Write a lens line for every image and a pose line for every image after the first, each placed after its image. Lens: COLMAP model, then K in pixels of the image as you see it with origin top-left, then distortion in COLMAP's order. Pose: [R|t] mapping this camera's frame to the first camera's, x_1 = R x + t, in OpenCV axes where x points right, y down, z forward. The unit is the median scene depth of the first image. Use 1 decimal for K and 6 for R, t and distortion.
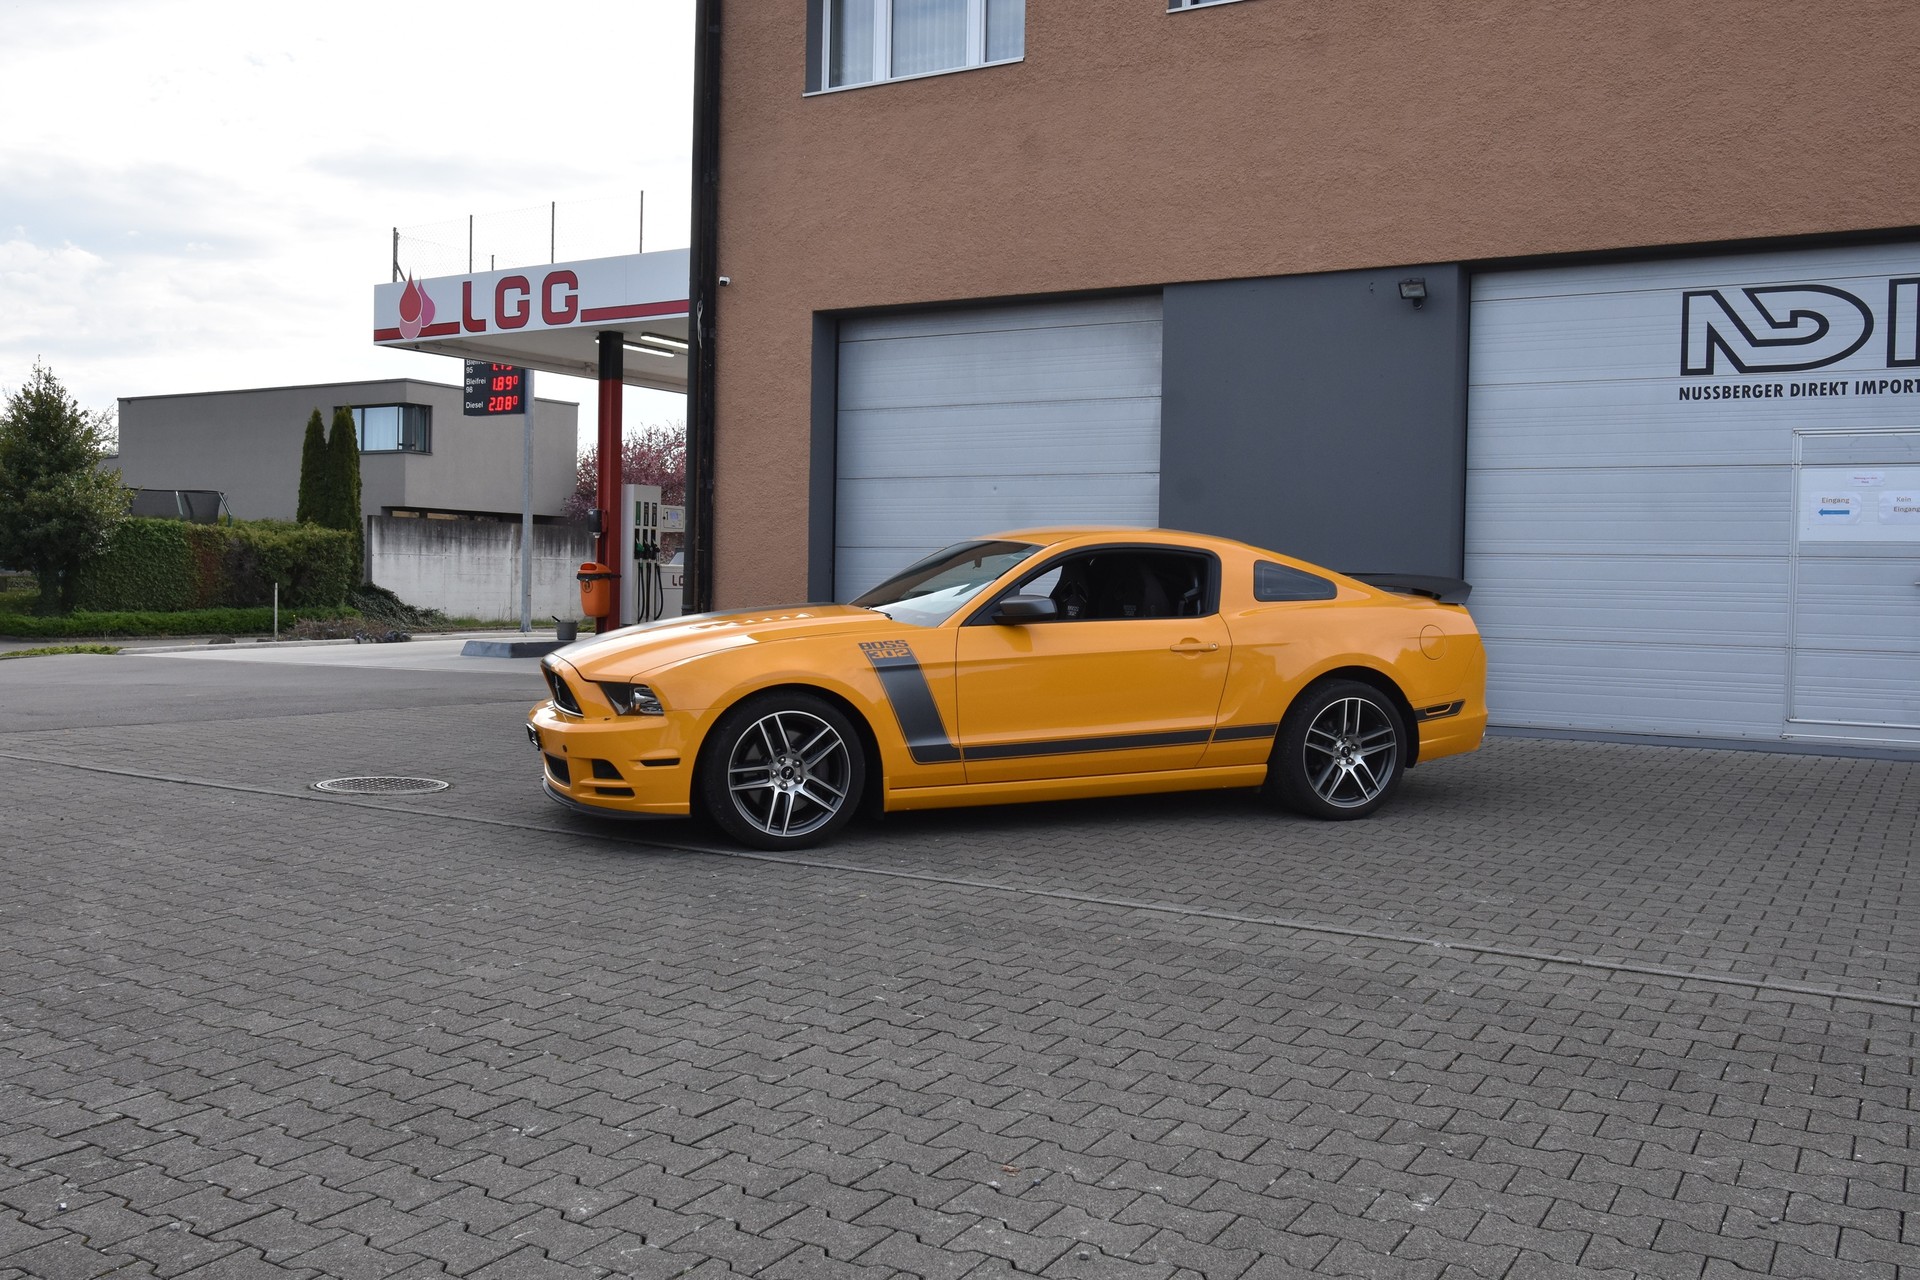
lens RADIAL K [[1680.6, 0, 970.0], [0, 1680.6, 642.0], [0, 0, 1]] dist [-0.043718, 0.024717]
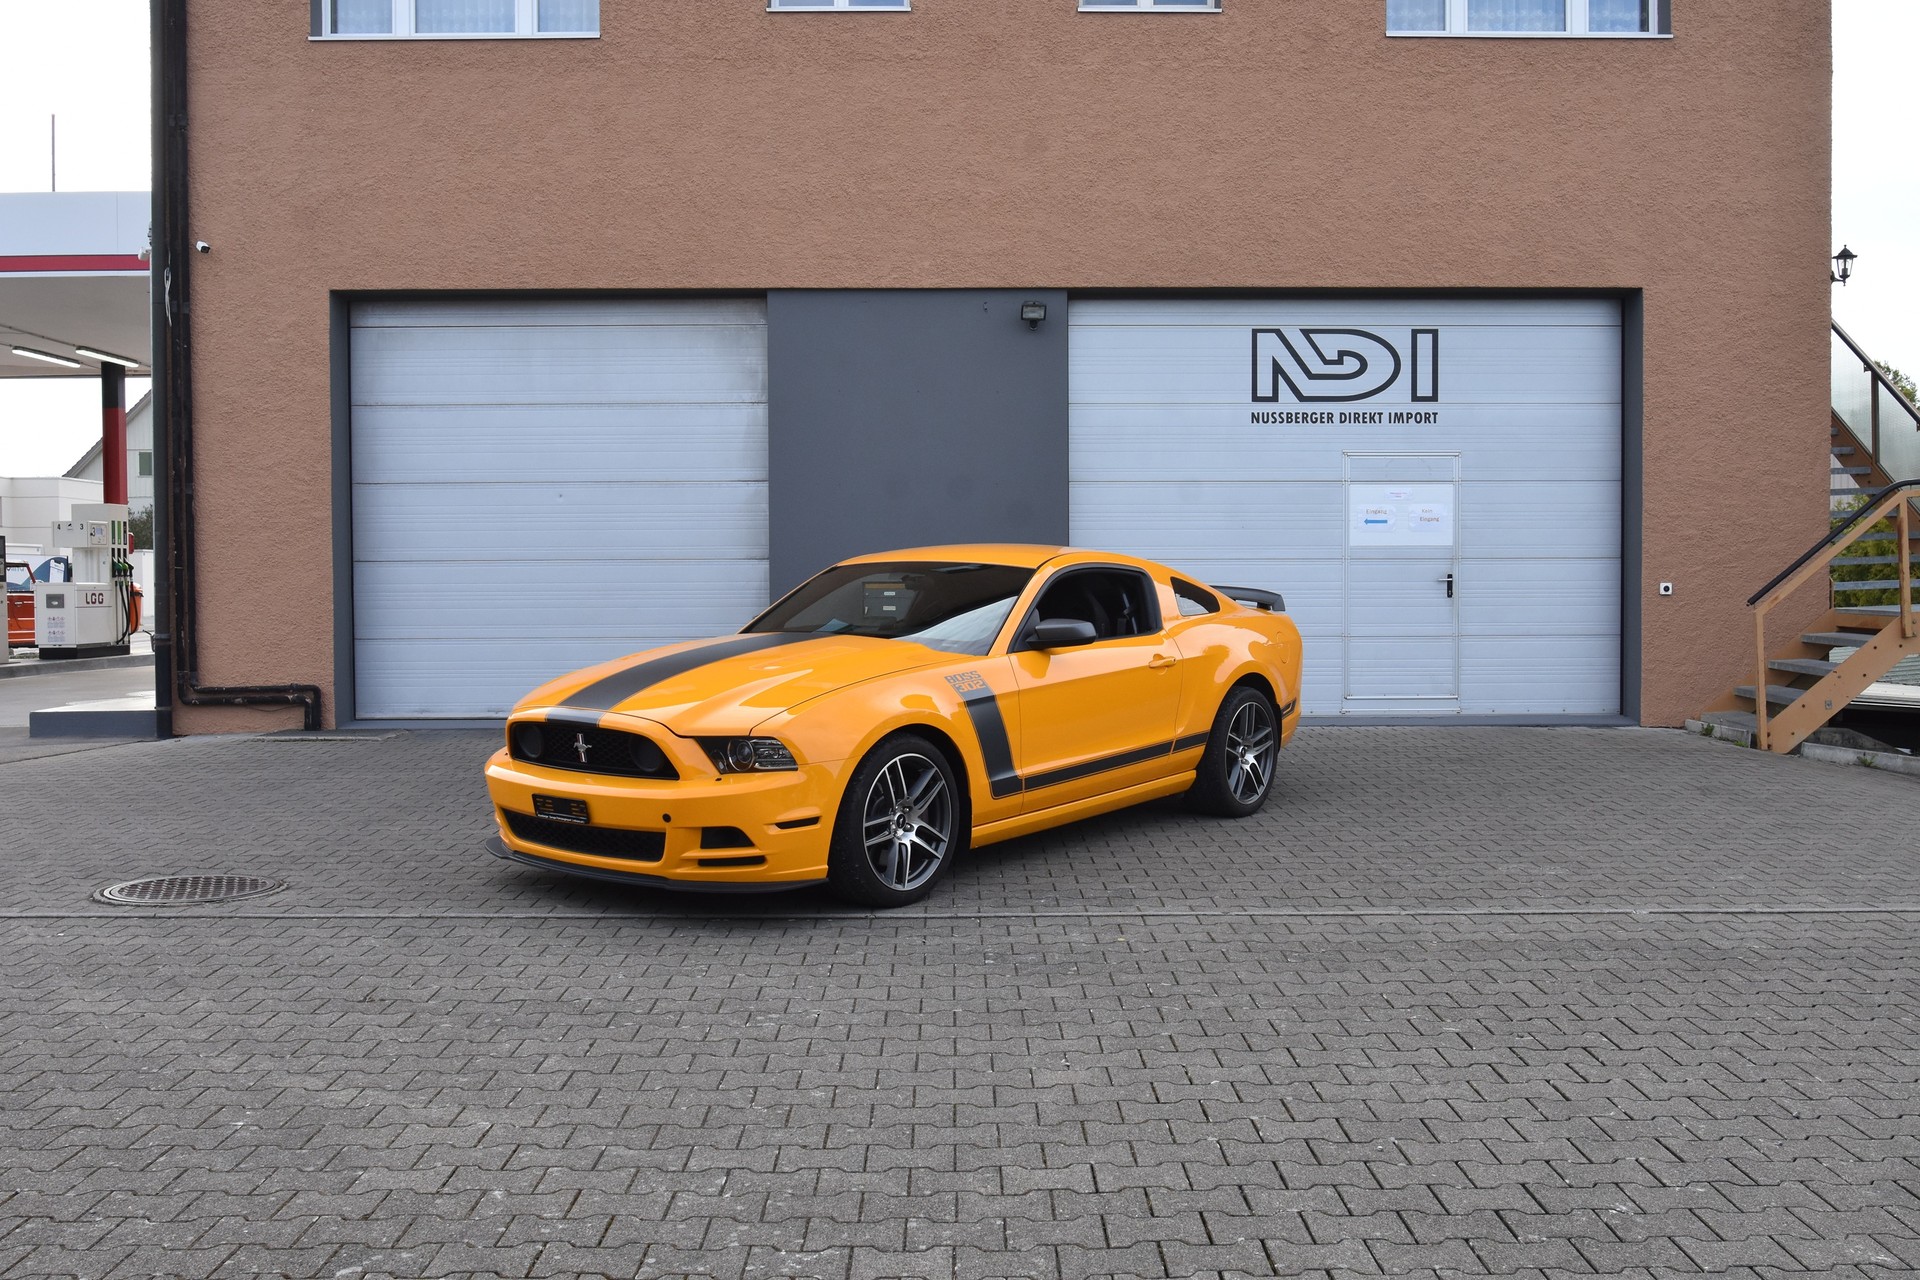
lens RADIAL K [[1680.6, 0, 970.0], [0, 1680.6, 642.0], [0, 0, 1]] dist [-0.043718, 0.024717]
pose [[0.853759, -0.041176, 0.519038, -0.351115], [0.038871, 0.999127, 0.015323, -0.020997], [-0.519216, 0.007093, 0.854614, 0.122108]]
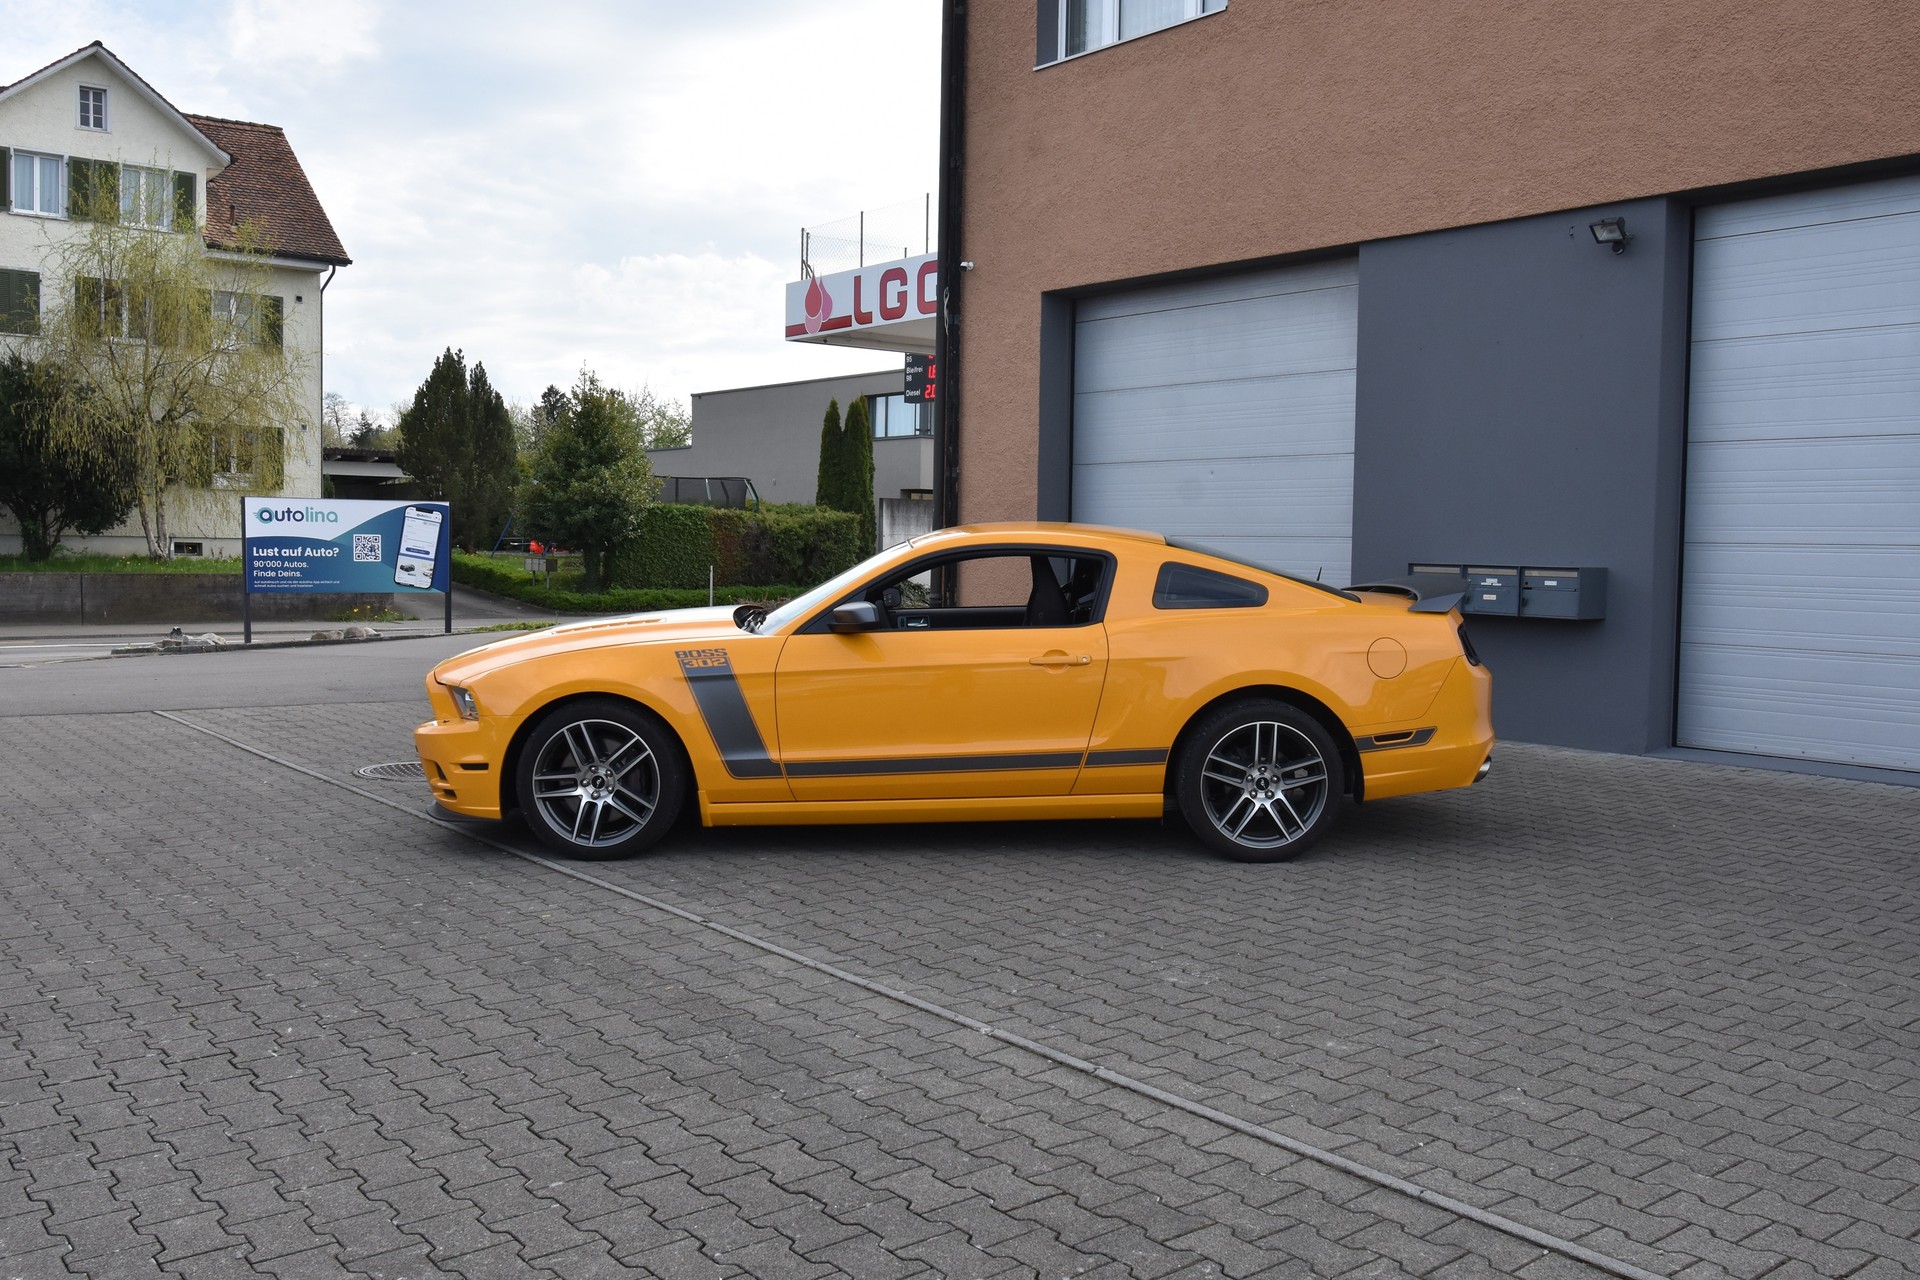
lens RADIAL K [[1680.6, 0, 970.0], [0, 1680.6, 642.0], [0, 0, 1]] dist [-0.043718, 0.024717]
pose [[0.935456, 0.016570, -0.353055, 0.281185], [-0.011256, 0.999790, 0.017101, -0.014948], [0.353265, -0.012023, 0.935446, 0.100840]]
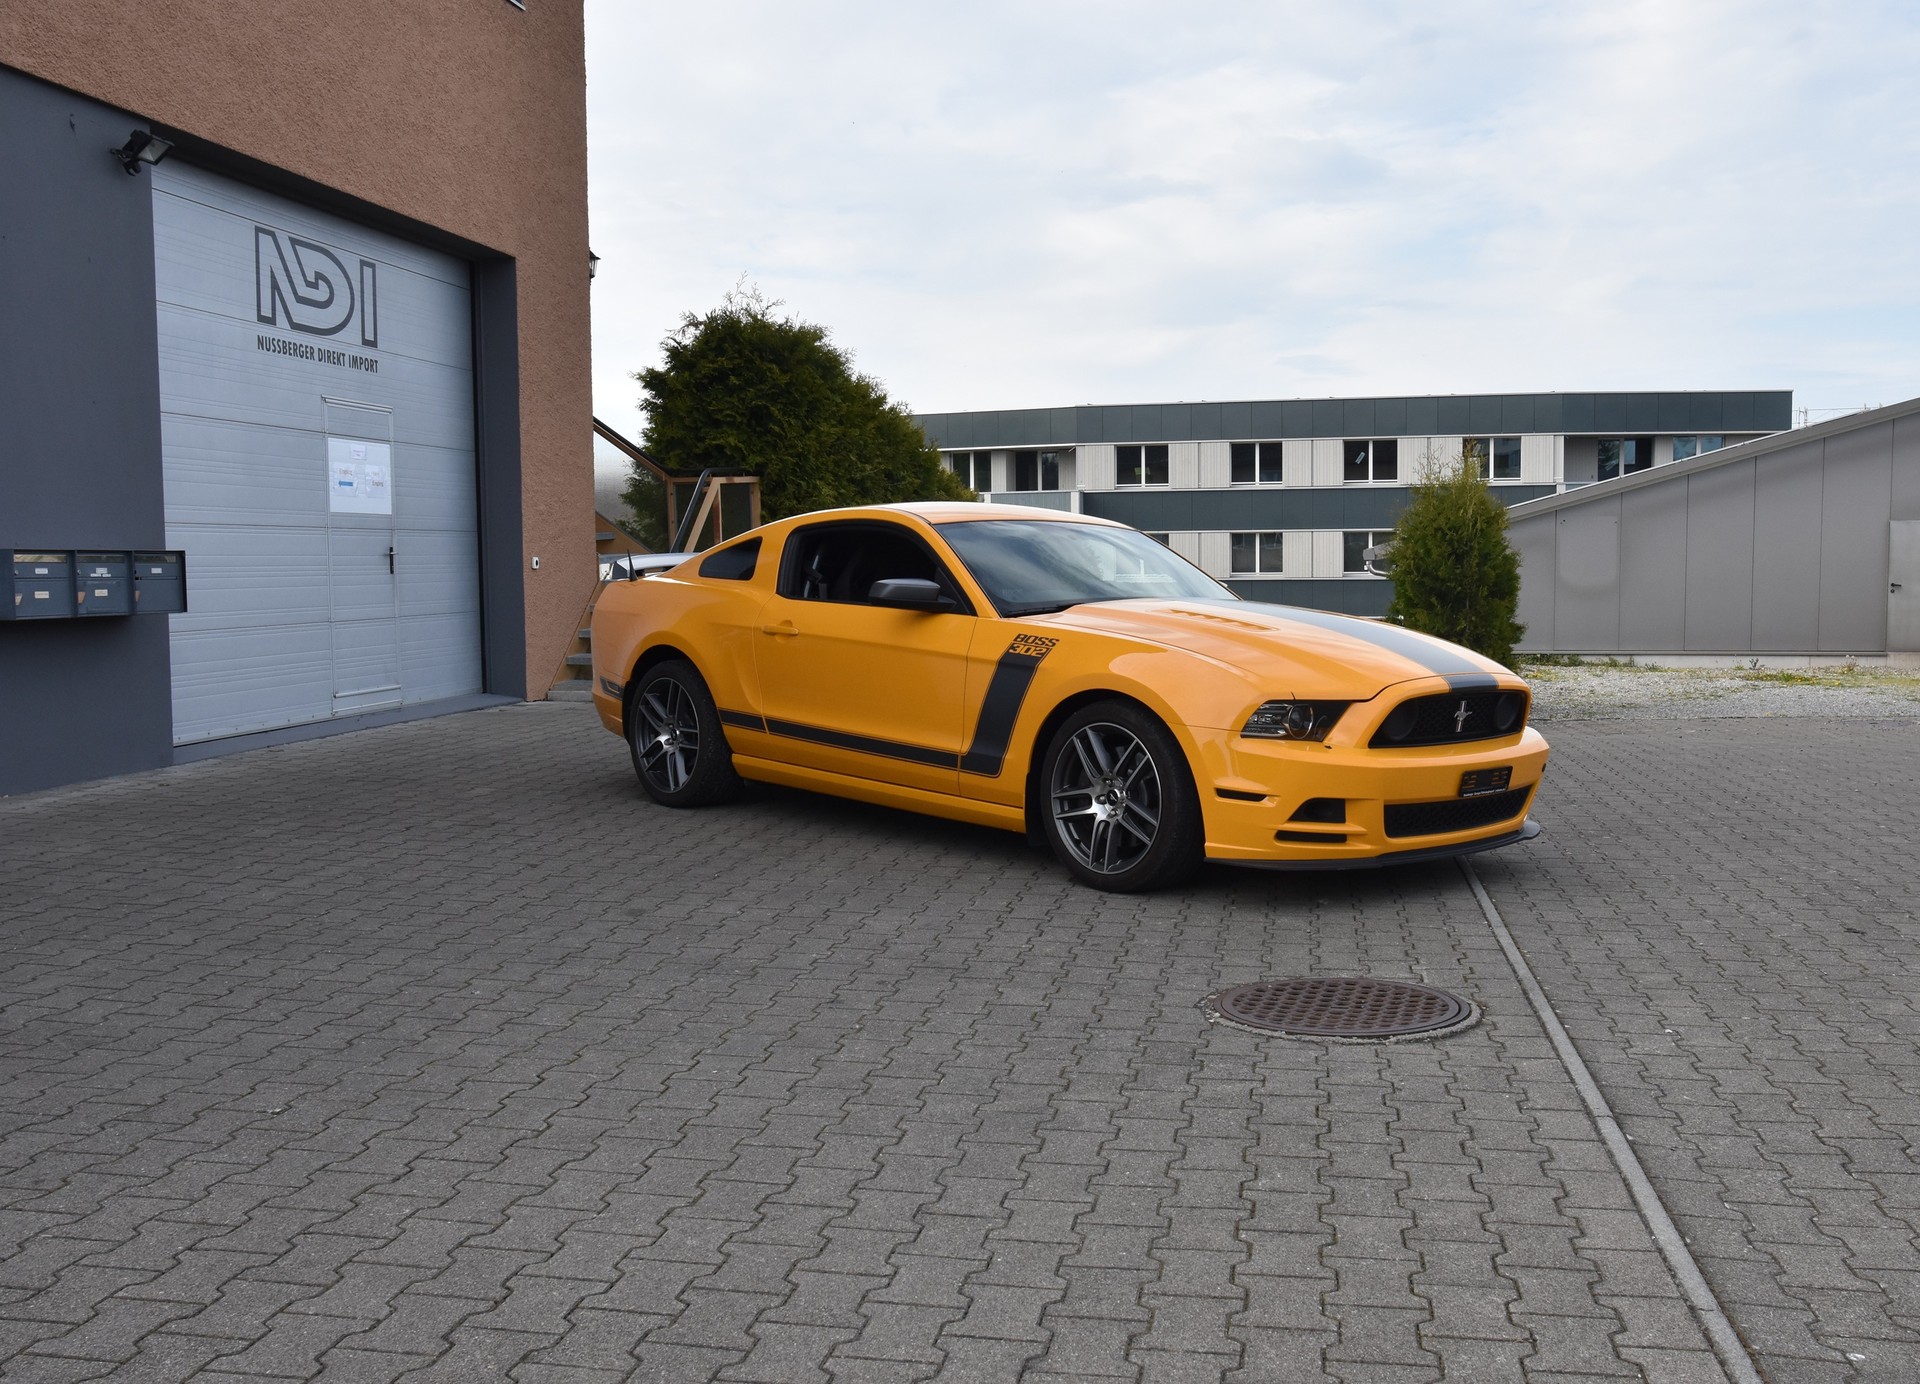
lens RADIAL K [[1806.6, 0, 960.0], [0, 1806.6, 692.0], [0, 0, 1]] dist [-0.012516, -0.012572]
pose [[-0.350122, -0.084350, 0.932899, -0.625644], [0.037746, 0.993858, 0.104028, -0.051339], [-0.935943, 0.071636, -0.344787, 1.020925]]
